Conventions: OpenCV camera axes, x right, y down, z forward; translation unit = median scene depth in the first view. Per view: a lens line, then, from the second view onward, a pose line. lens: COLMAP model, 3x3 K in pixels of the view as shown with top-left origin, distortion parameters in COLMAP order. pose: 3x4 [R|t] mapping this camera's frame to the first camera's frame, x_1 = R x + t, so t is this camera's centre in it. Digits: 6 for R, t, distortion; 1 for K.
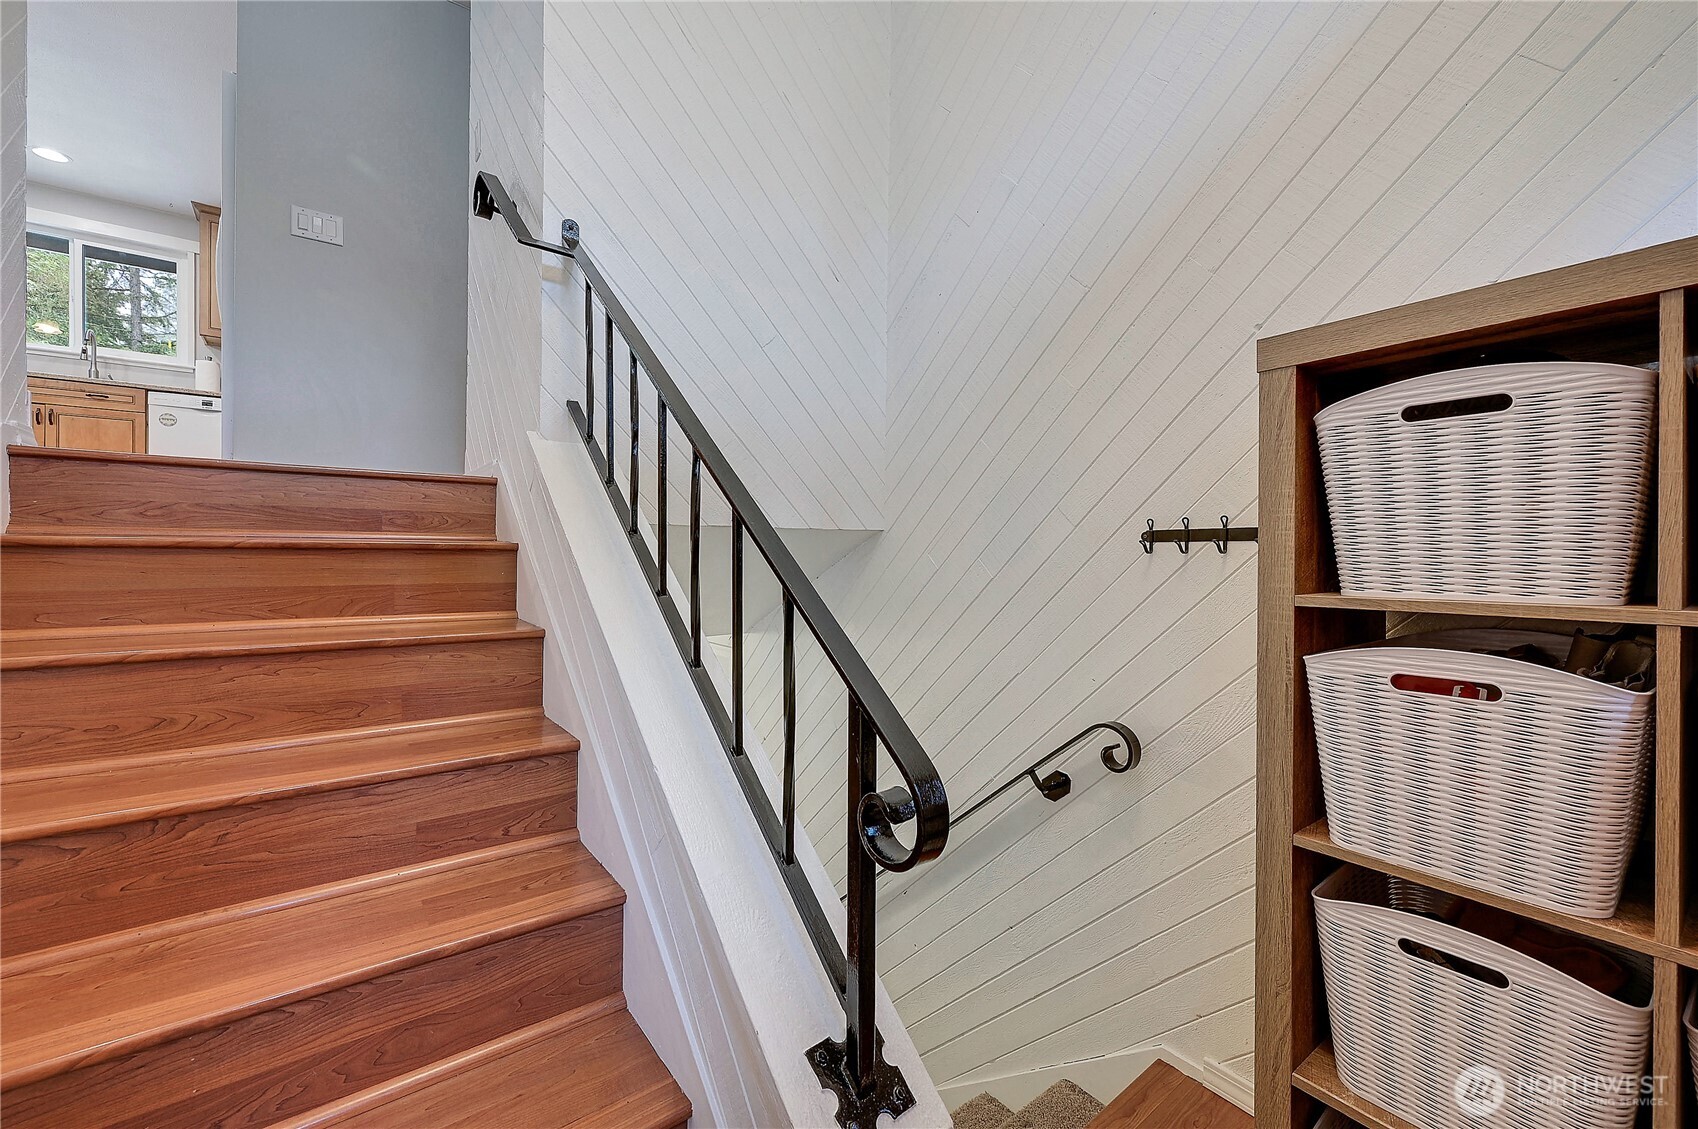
lens RADIAL K [[696.5, 0, 865.2], [0, 696.5, 557.6], [0, 0, 1]] dist [0.002323, -0.001294]
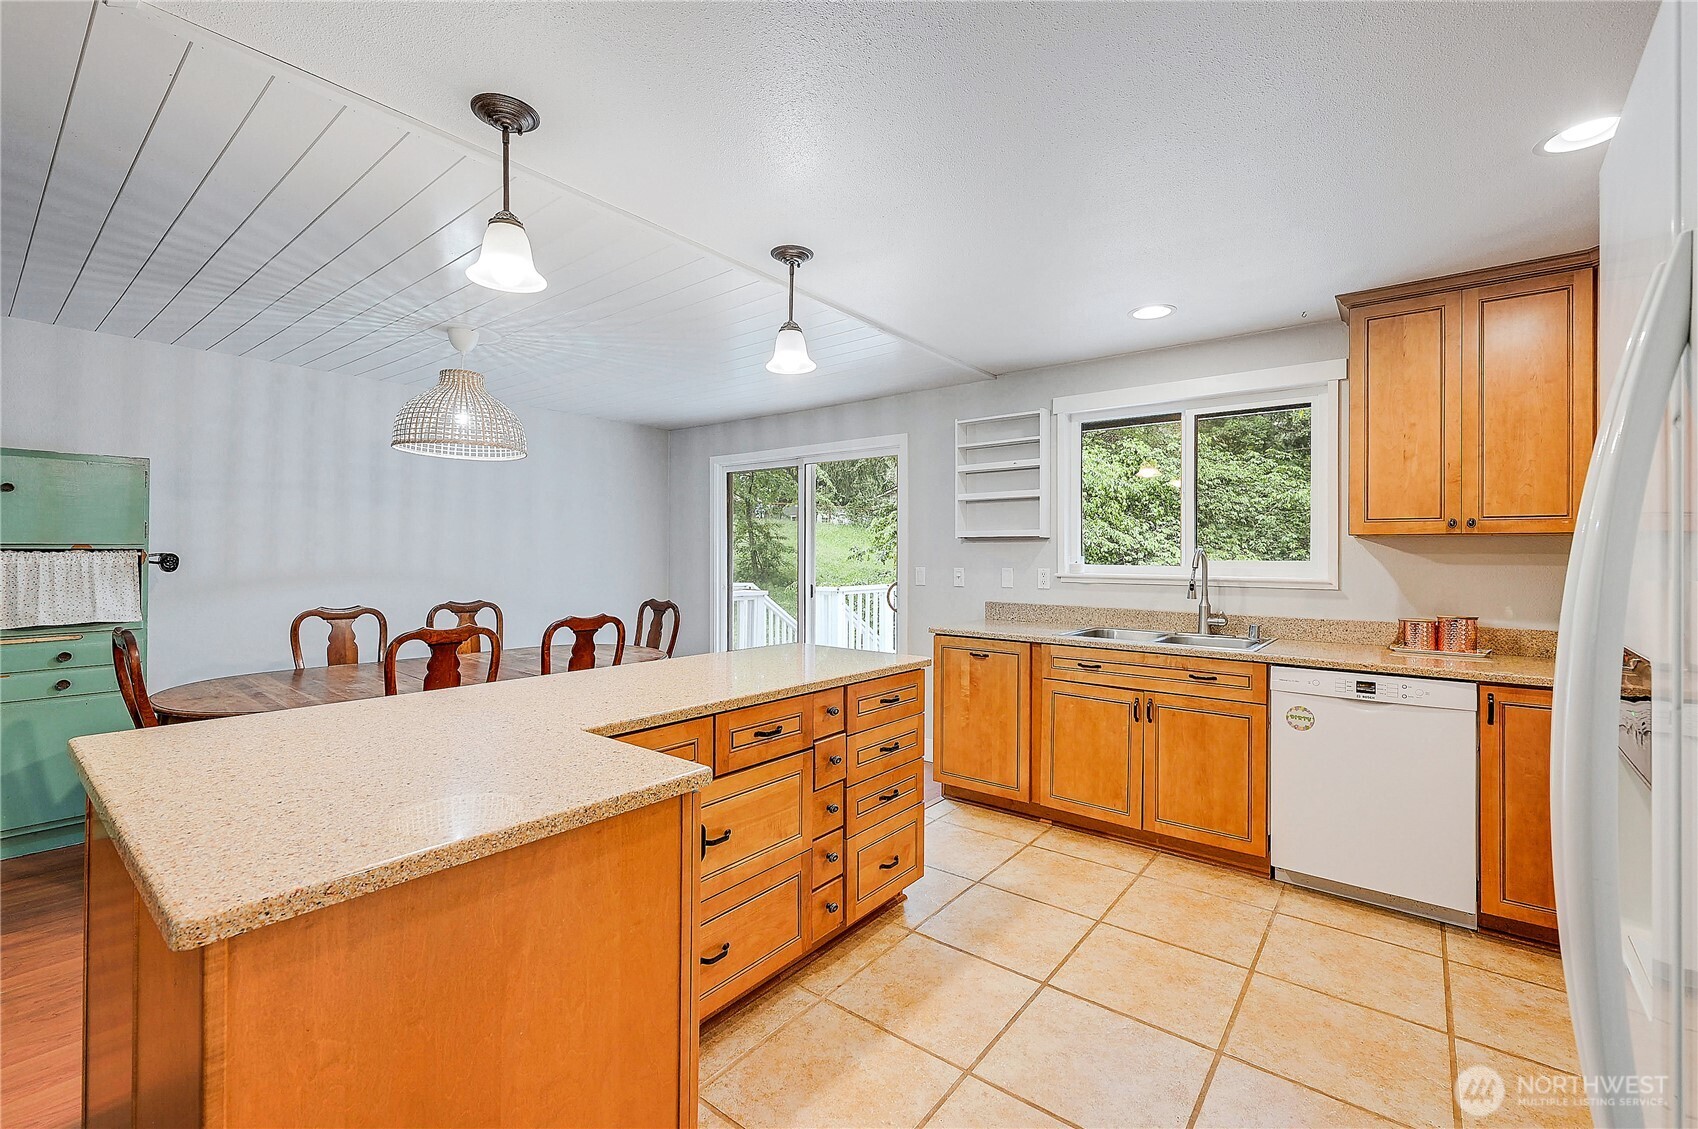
lens RADIAL K [[729.0, 0, 841.1], [0, 729.0, 549.0], [0, 0, 1]] dist [0.000082, 0.000561]
pose [[0.231796, -0.008259, -0.972729, -0.507137], [-0.010402, 0.999886, -0.010969, -0.304808], [0.972709, 0.012661, 0.231683, 0.497124]]
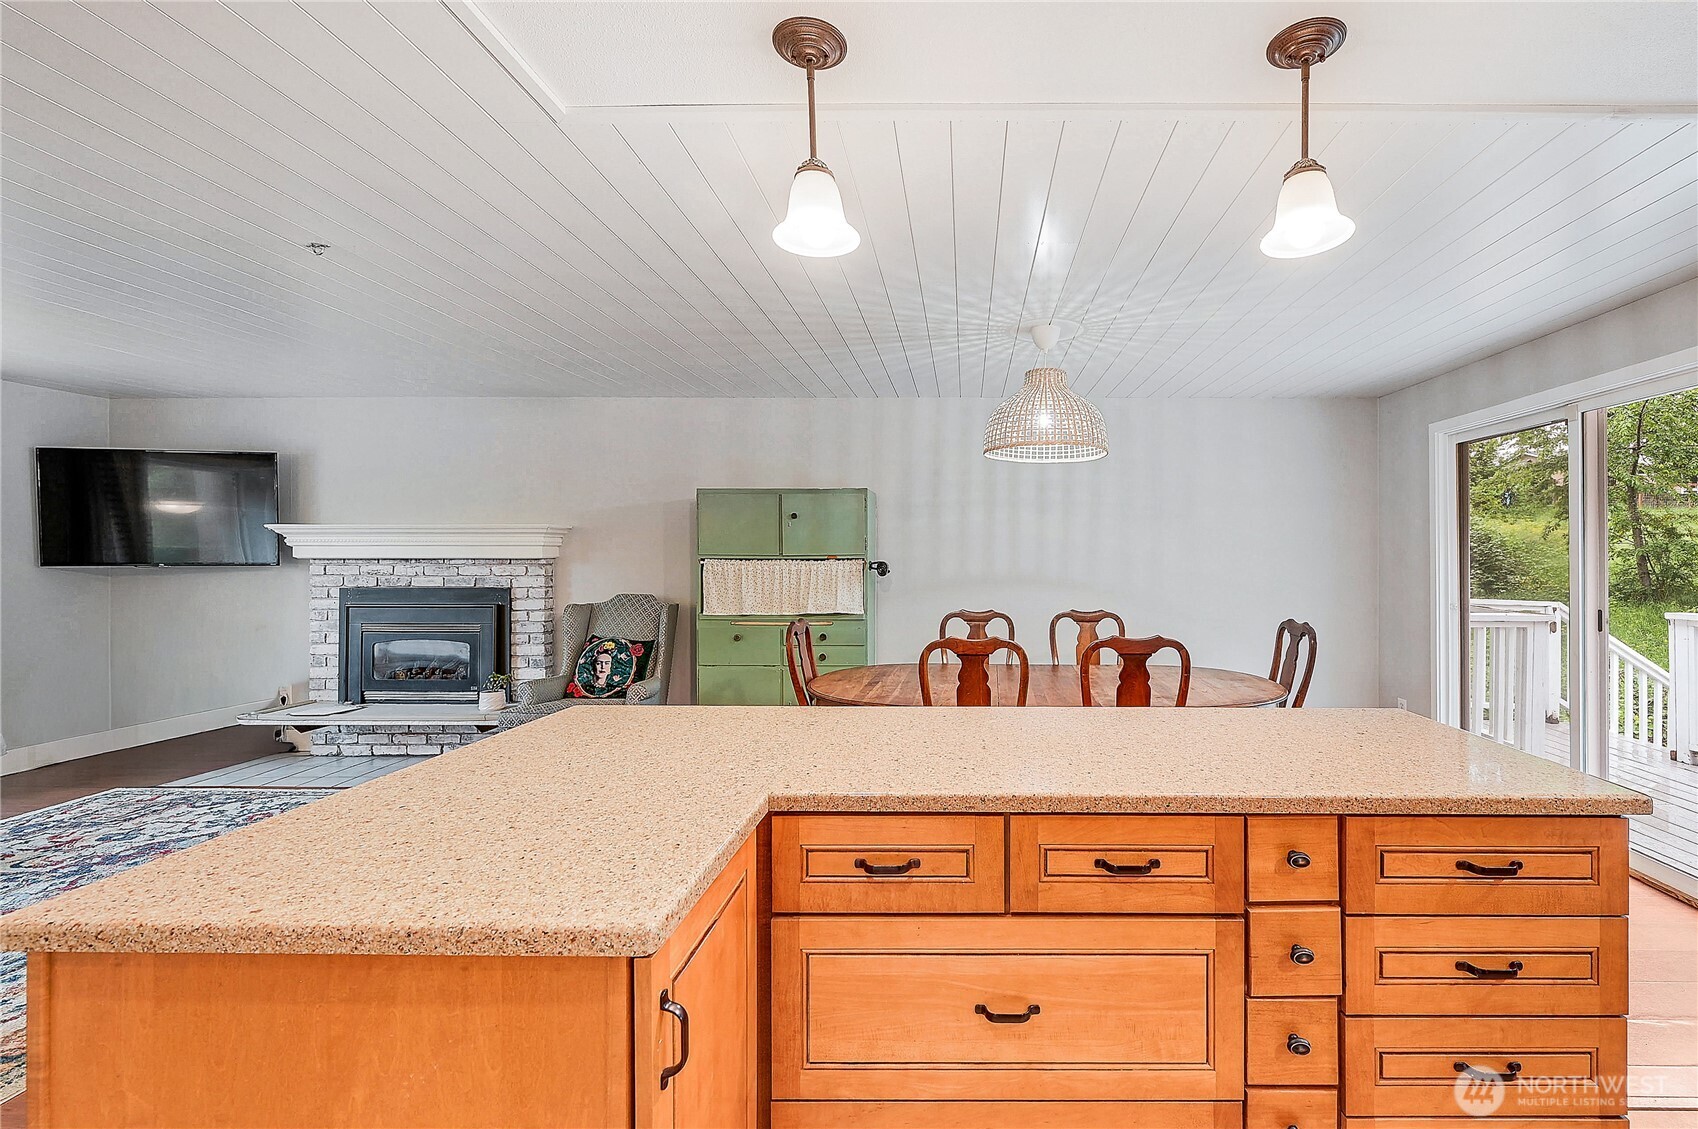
lens RADIAL K [[729.0, 0, 956.2], [0, 729.0, 561.7], [0, 0, 1]] dist [0.000082, 0.000561]
pose [[-0.623921, -0.000041, -0.781488, -0.689556], [-0.006019, 0.999971, 0.004754, -0.305954], [0.781464, 0.007670, -0.623903, 0.653675]]
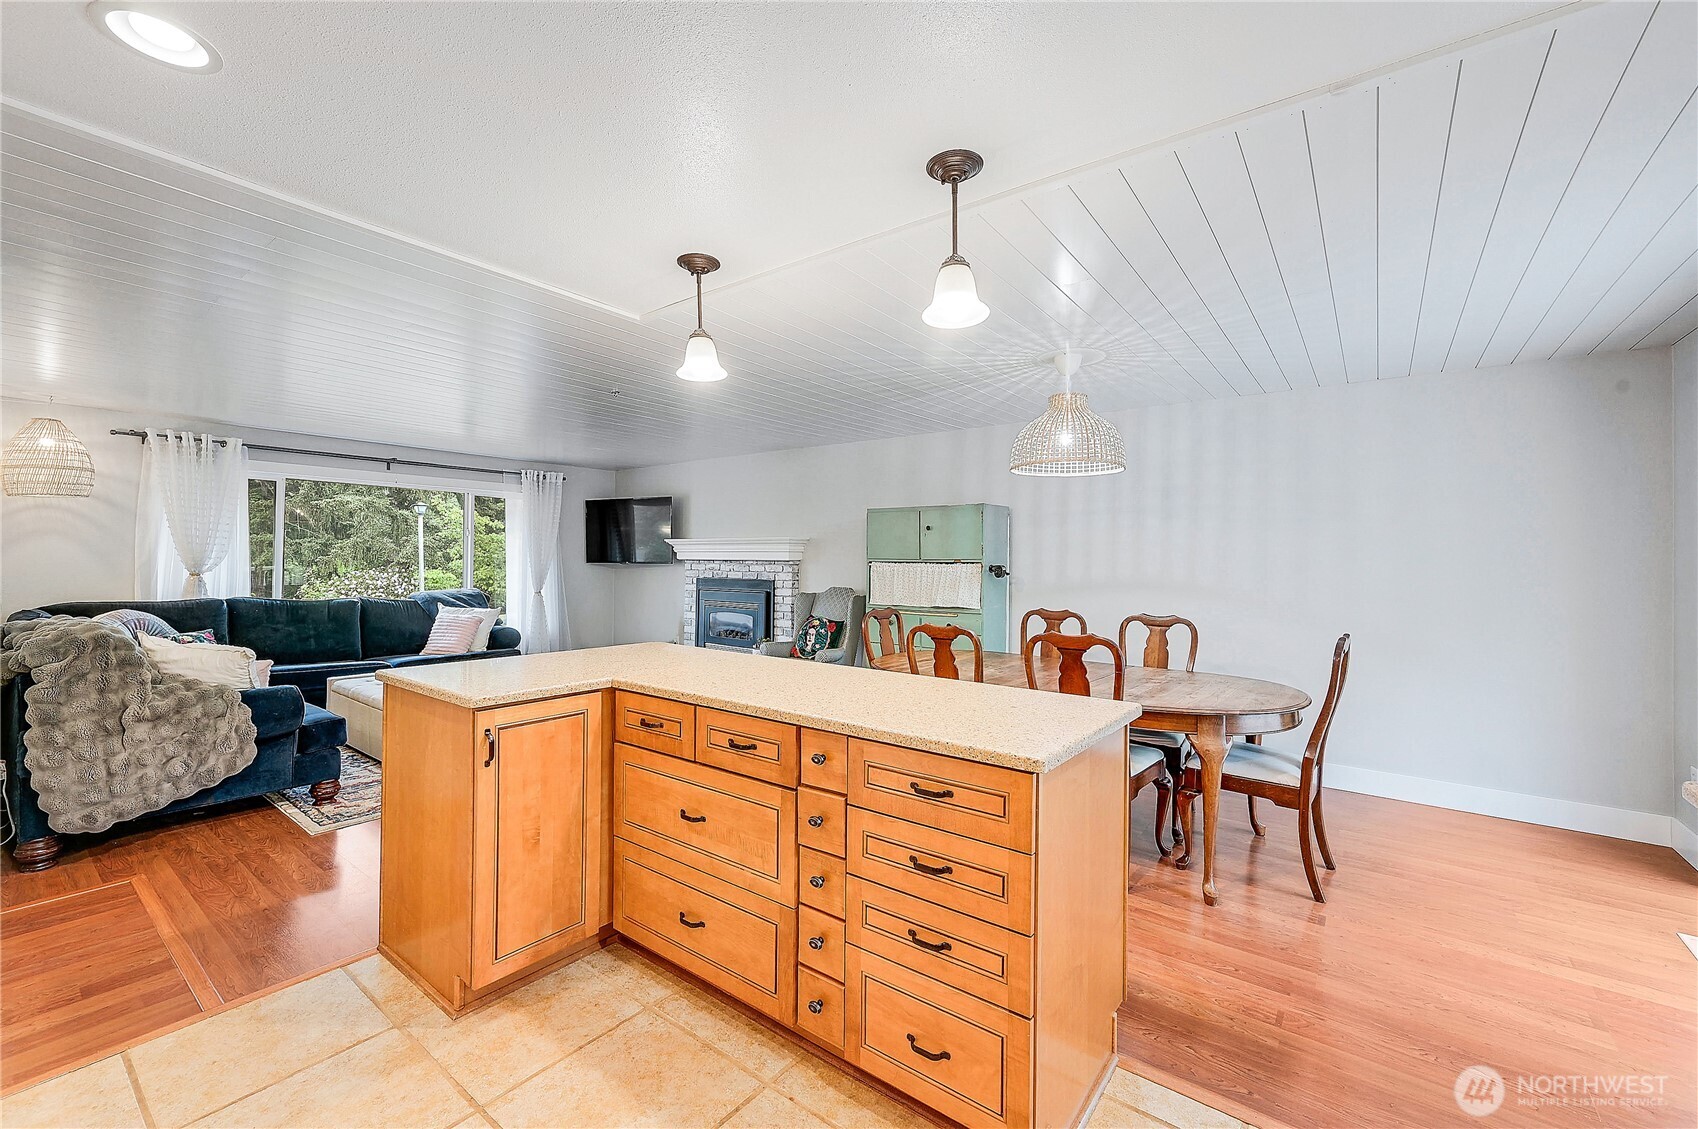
lens RADIAL K [[696.5, 0, 839.8], [0, 696.5, 553.3], [0, 0, 1]] dist [0.002323, -0.001294]
pose [[-0.969945, -0.014891, -0.242867, -0.862723], [-0.013777, 0.999885, -0.006284, -0.308663], [0.242933, -0.002749, -0.970039, 0.921893]]
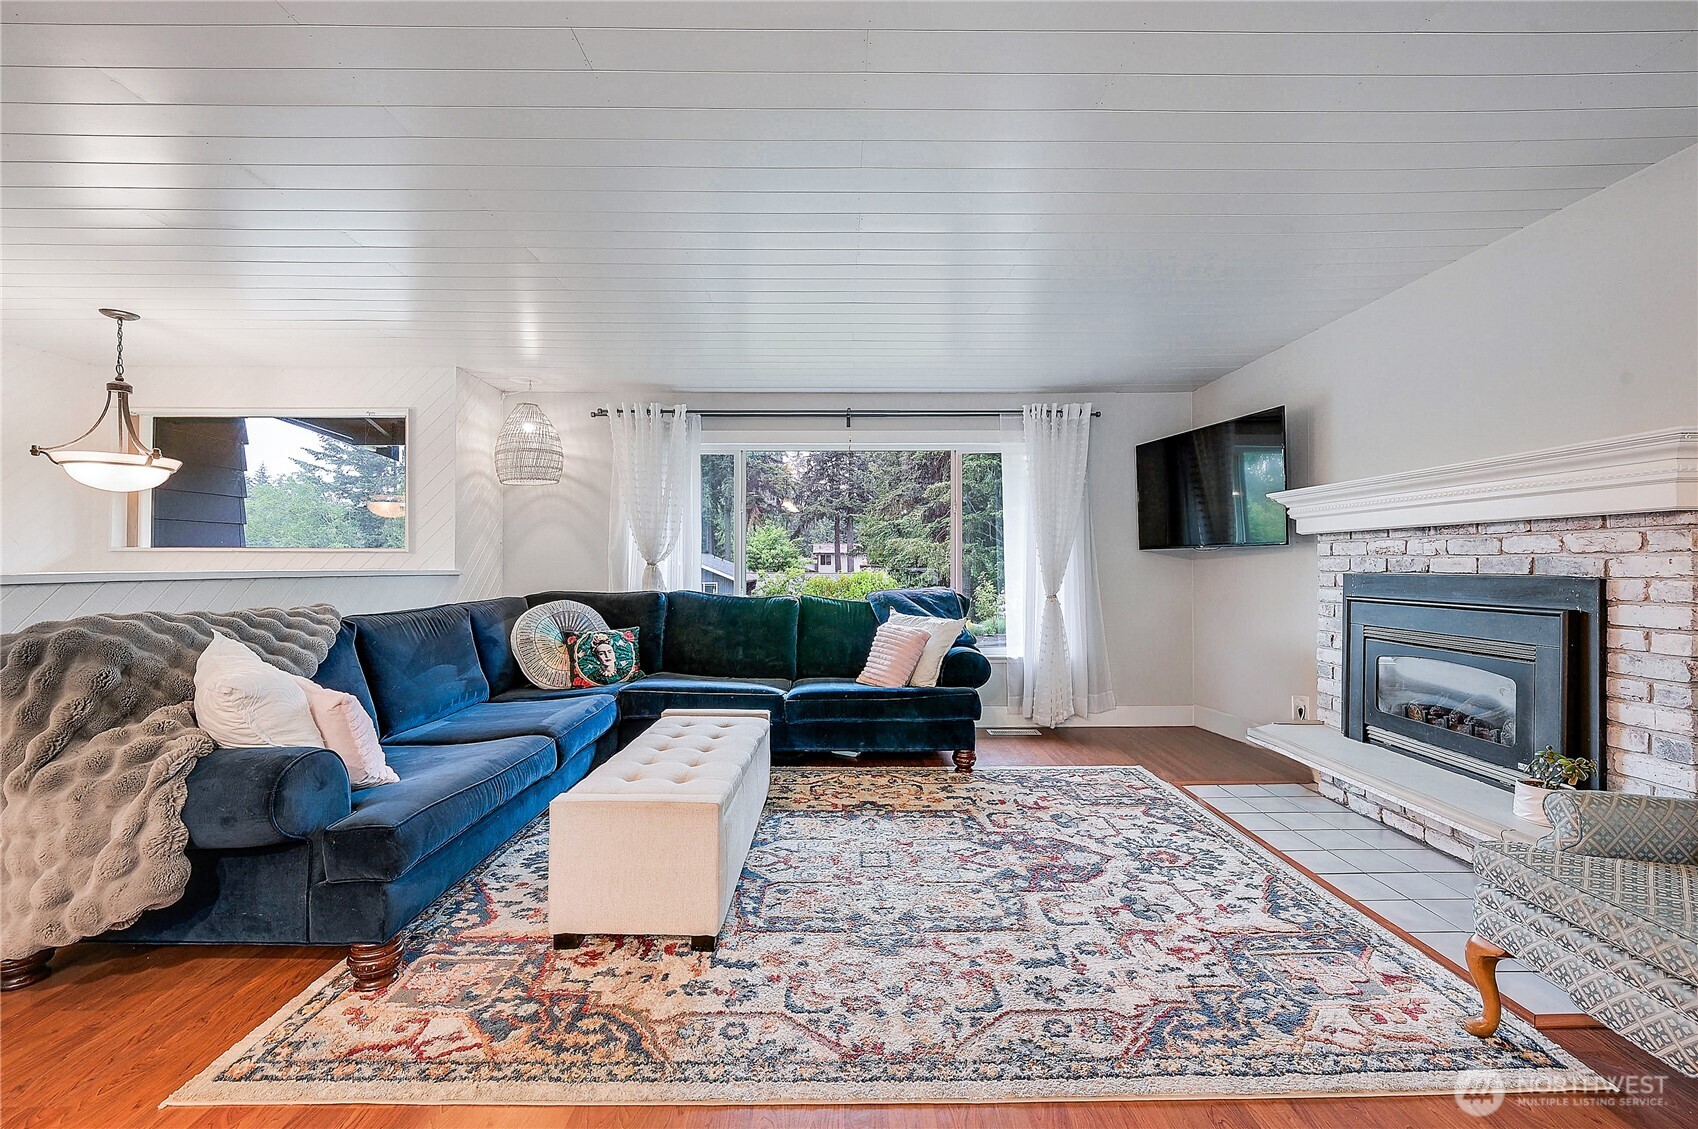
lens RADIAL K [[696.5, 0, 847.4], [0, 696.5, 561.9], [0, 0, 1]] dist [0.002323, -0.001294]
pose [[-0.793377, -0.002422, 0.608725, -0.954078], [-0.000517, 0.999994, 0.003305, -0.275654], [-0.608730, 0.002307, -0.793374, 0.244173]]
